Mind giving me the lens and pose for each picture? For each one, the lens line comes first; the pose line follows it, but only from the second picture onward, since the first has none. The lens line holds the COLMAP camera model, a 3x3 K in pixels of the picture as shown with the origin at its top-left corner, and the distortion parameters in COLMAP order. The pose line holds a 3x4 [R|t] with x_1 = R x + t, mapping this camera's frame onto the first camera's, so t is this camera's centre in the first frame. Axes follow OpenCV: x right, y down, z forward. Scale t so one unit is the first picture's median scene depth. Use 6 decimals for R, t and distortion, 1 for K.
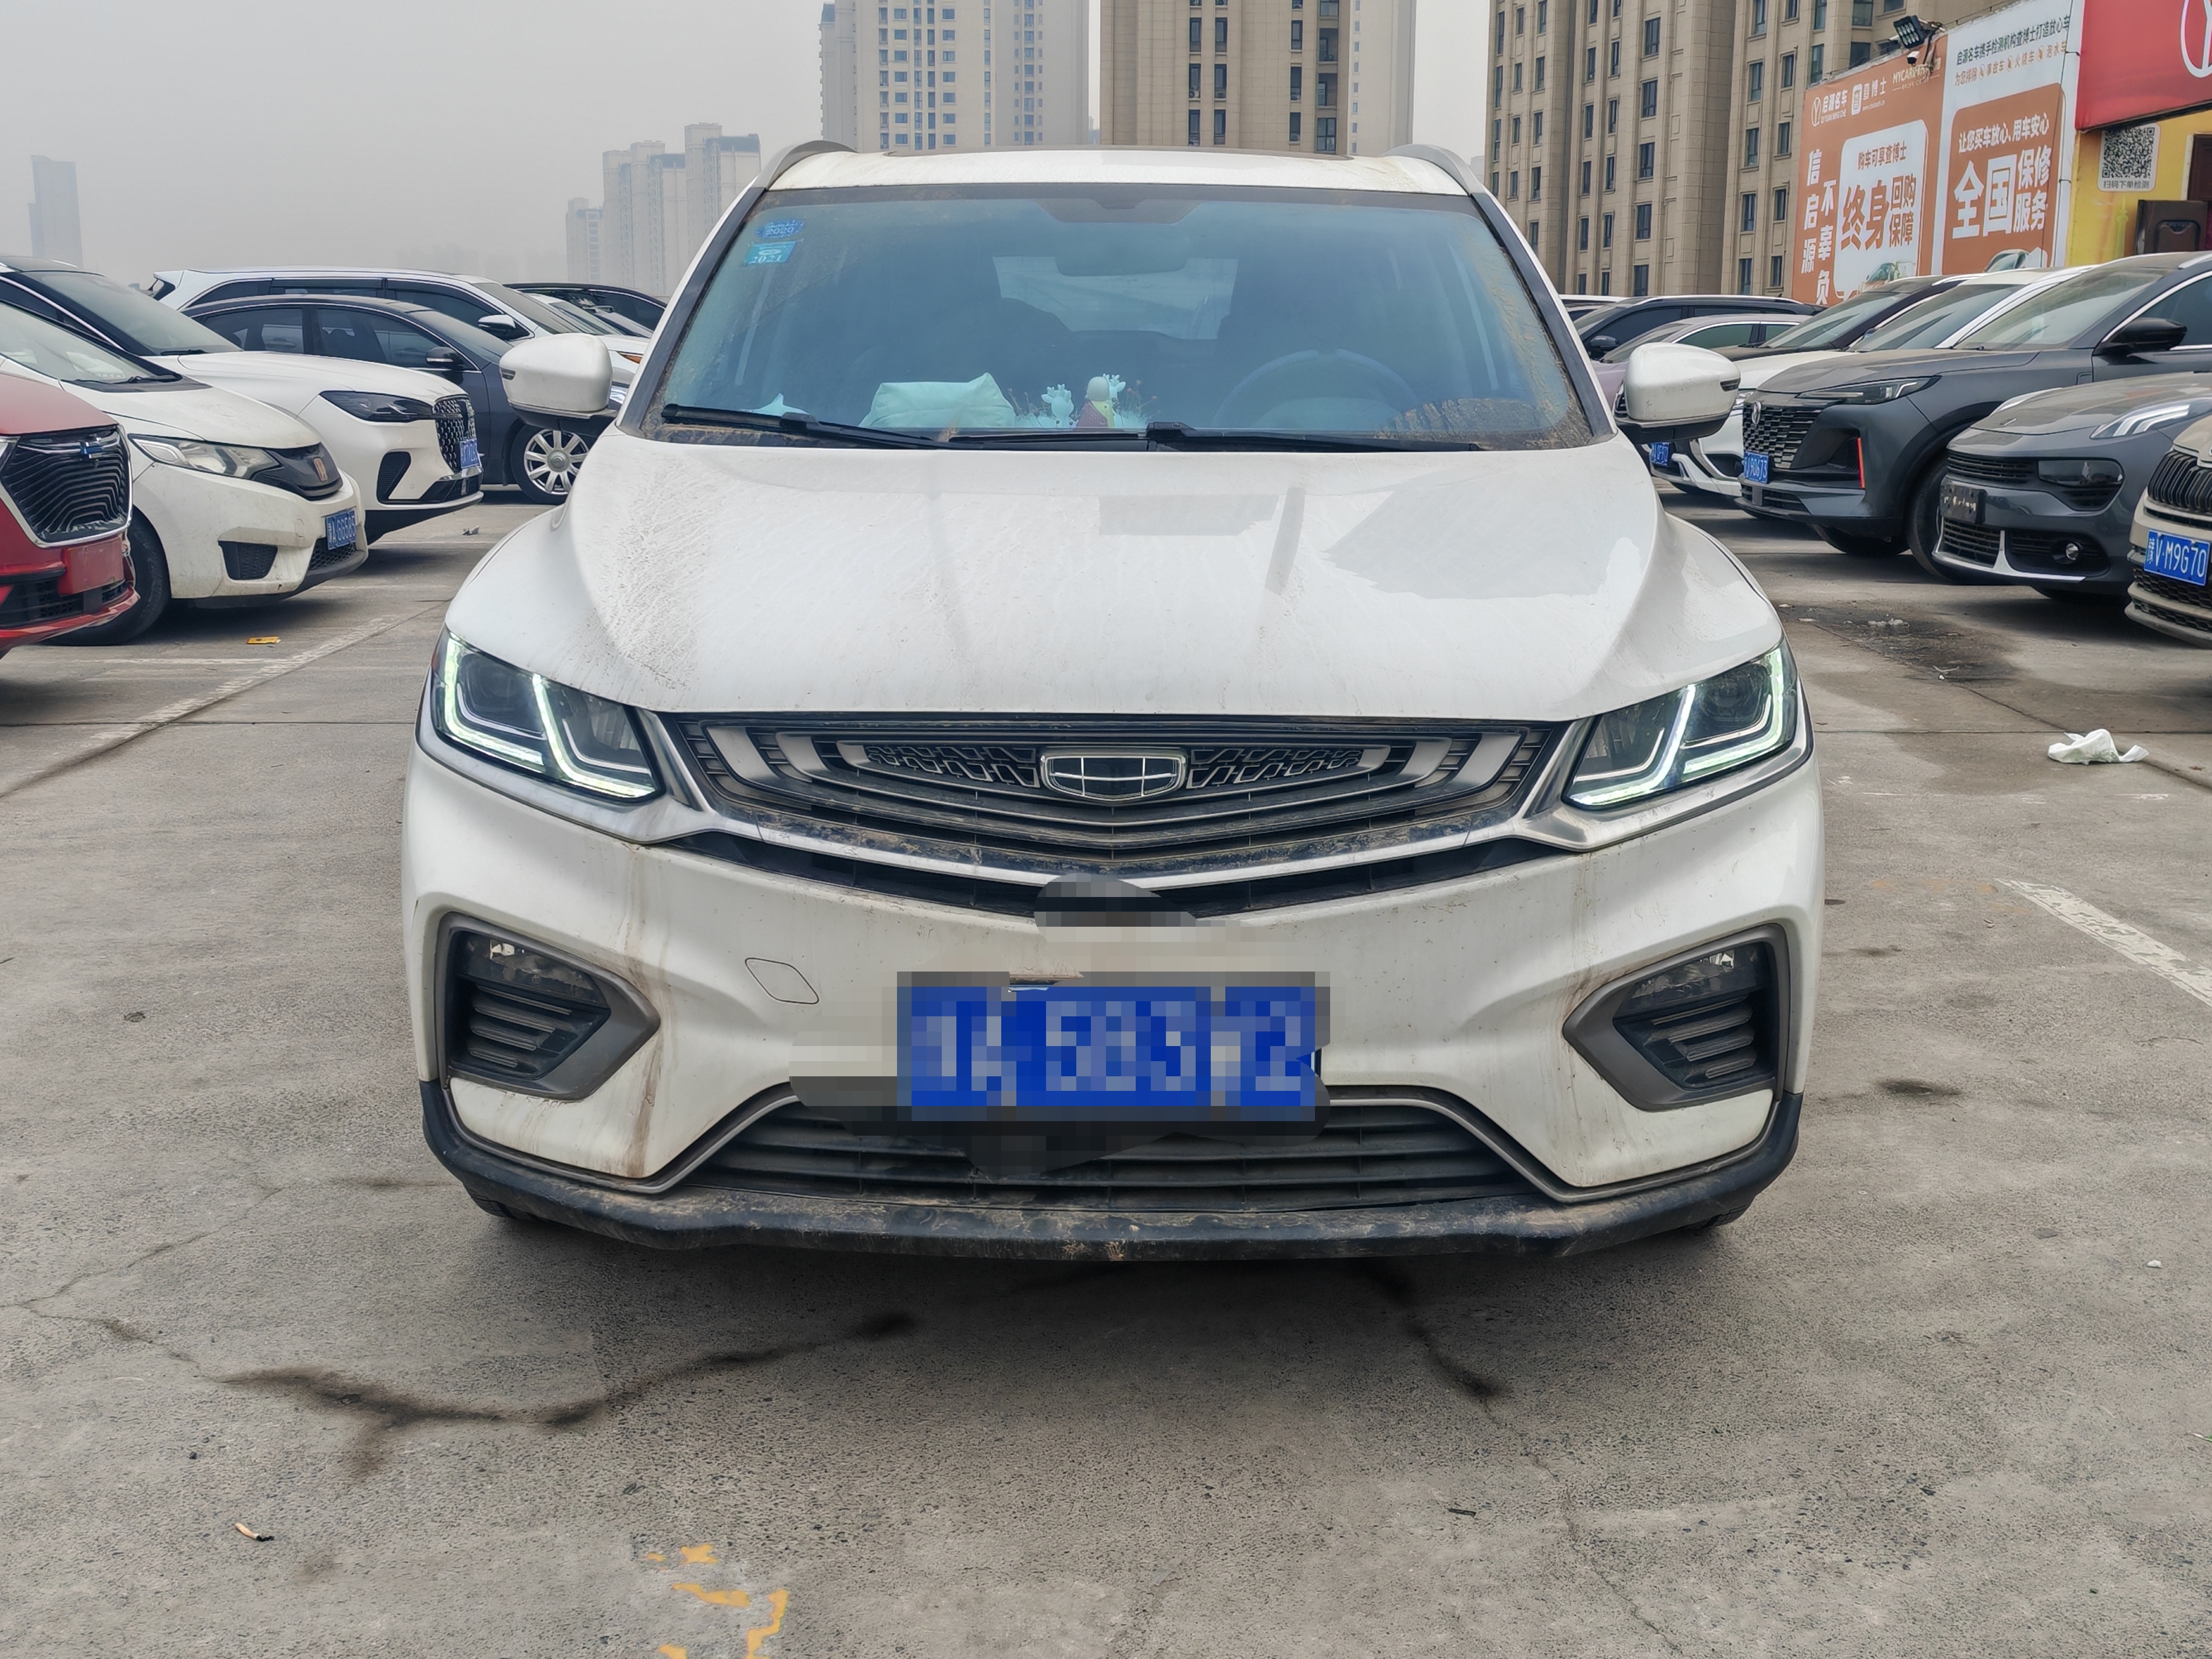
lens RADIAL K [[2432.1, 0, 1102.9], [0, 2432.1, 815.8], [0, 0, 1]] dist [0.045104, 0.000000]
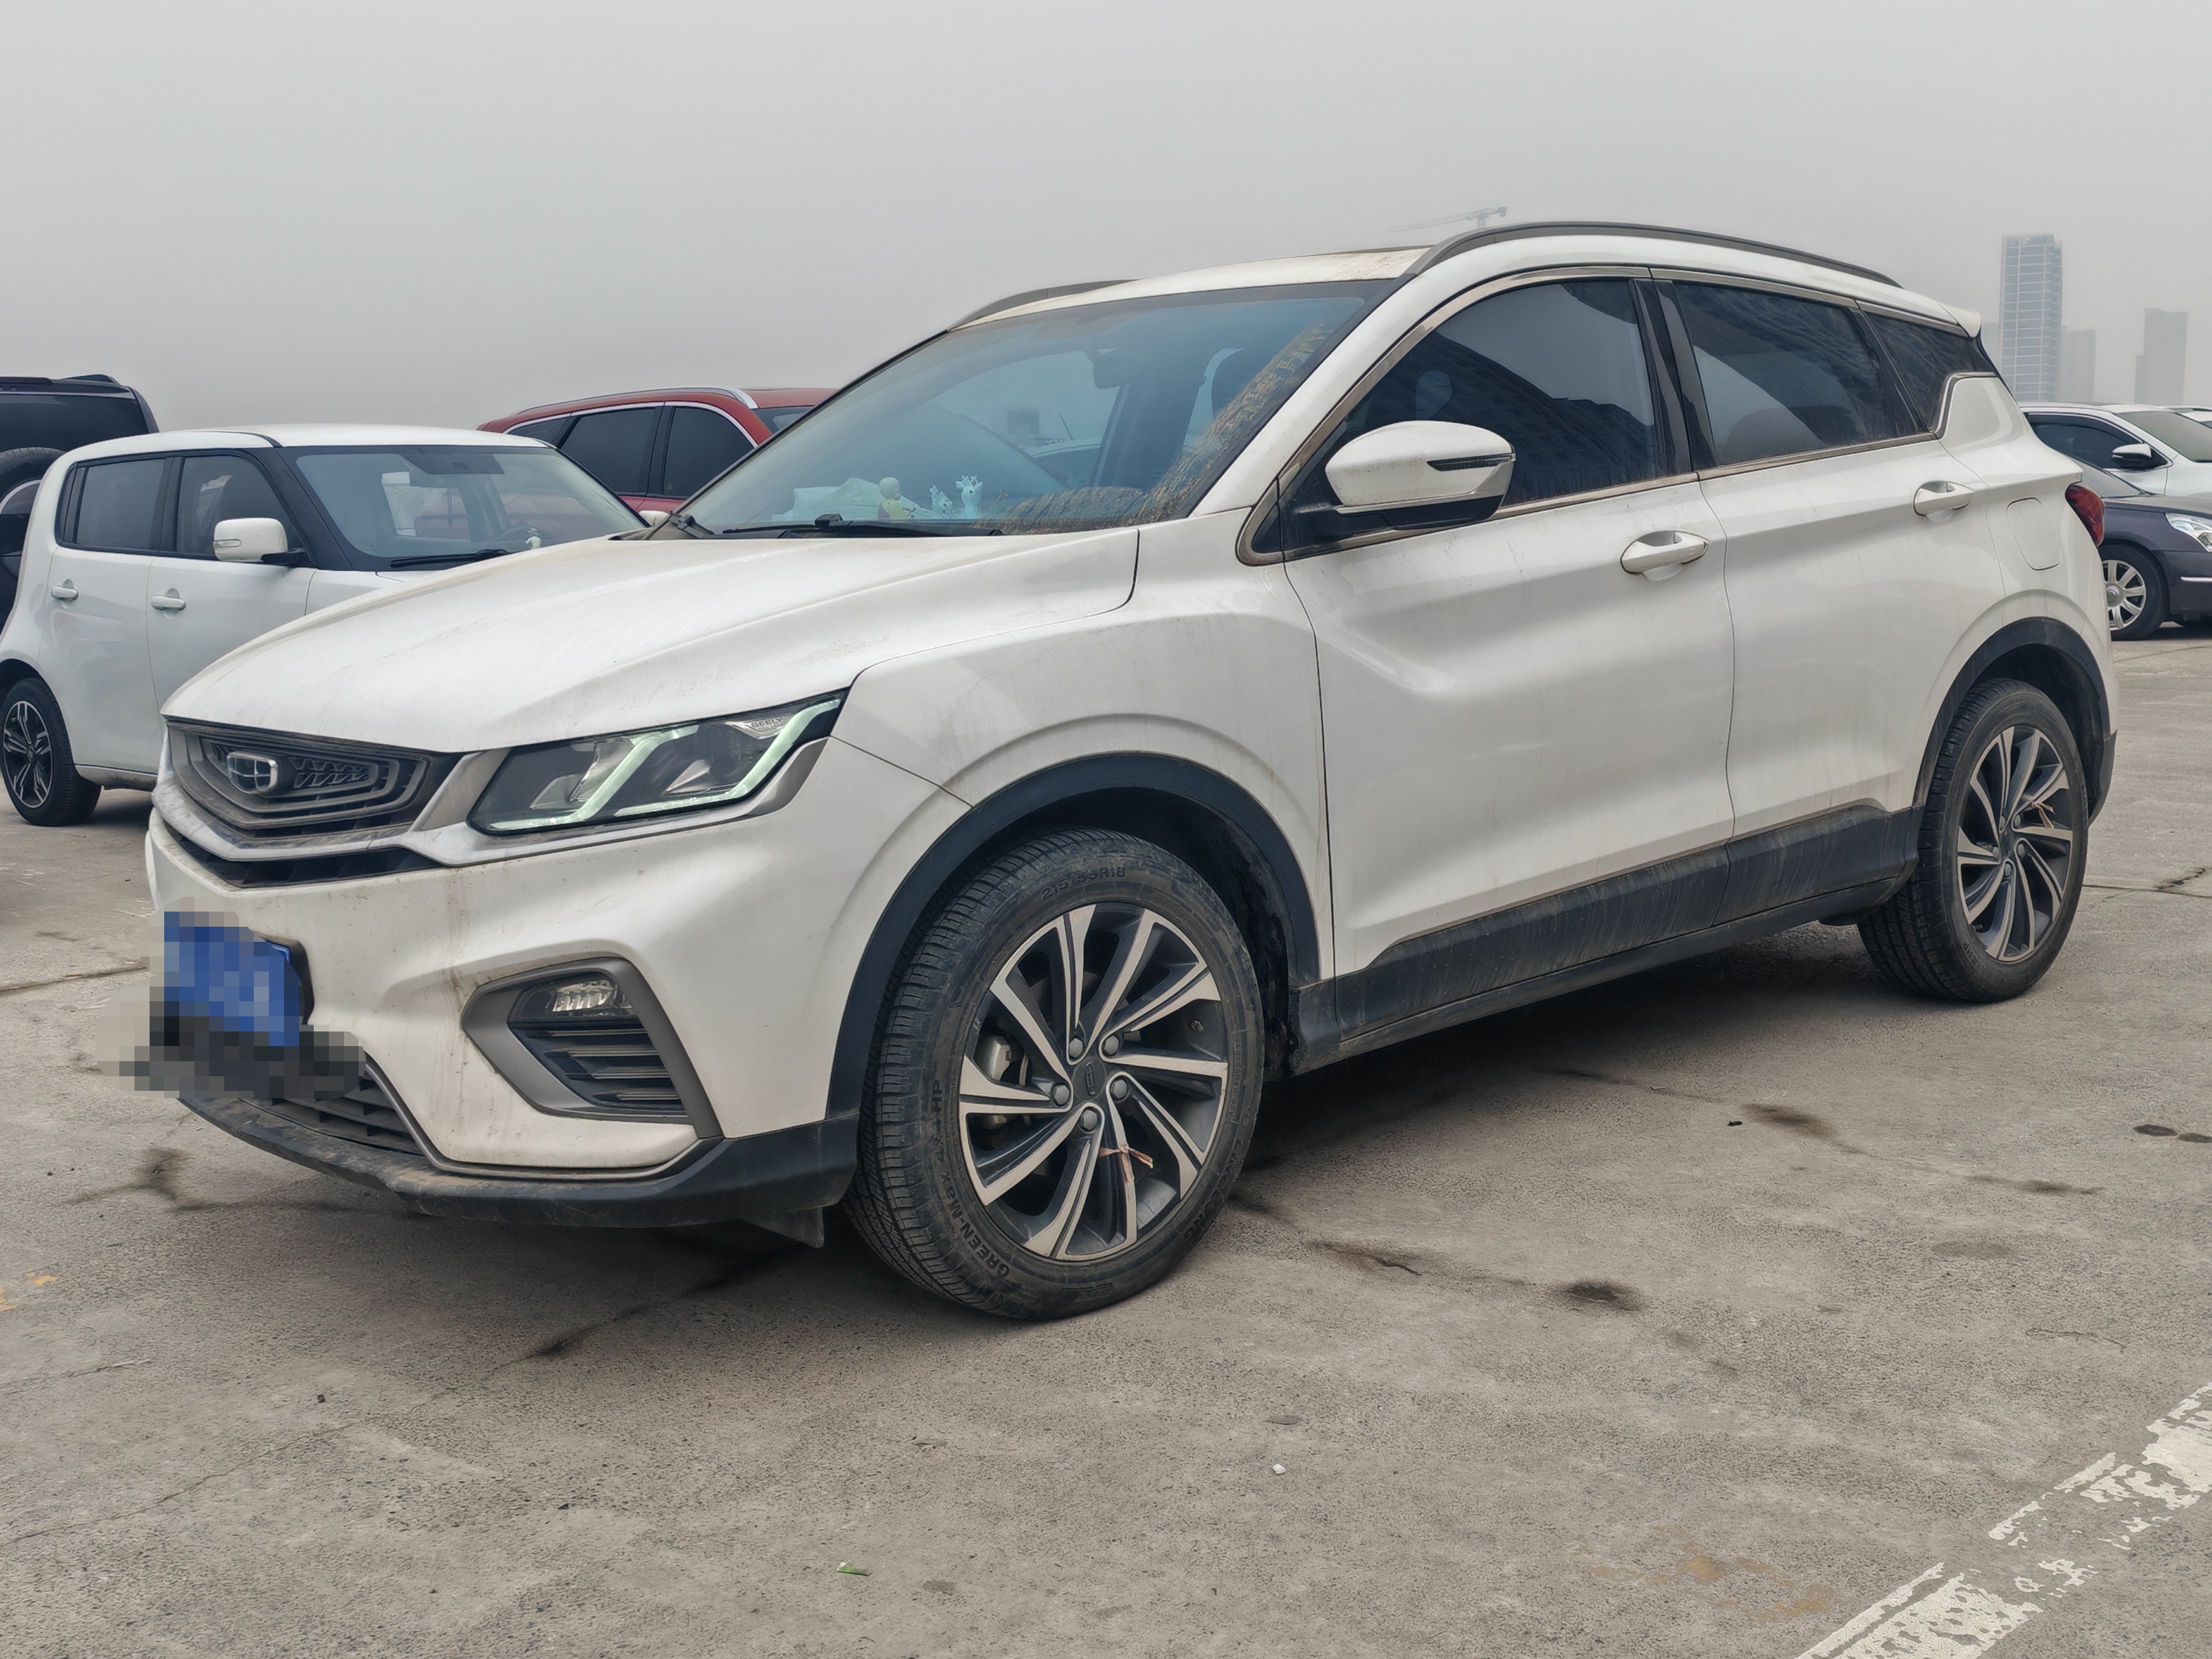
lens RADIAL K [[2432.1, 0, 1099.7], [0, 2432.1, 836.1], [0, 0, 1]] dist [0.045104, 0.000000]
pose [[0.654514, 0.081948, -0.751595, 1.244826], [-0.120989, 0.992650, 0.002869, -0.039426], [0.746306, 0.089057, 0.659618, 0.453262]]
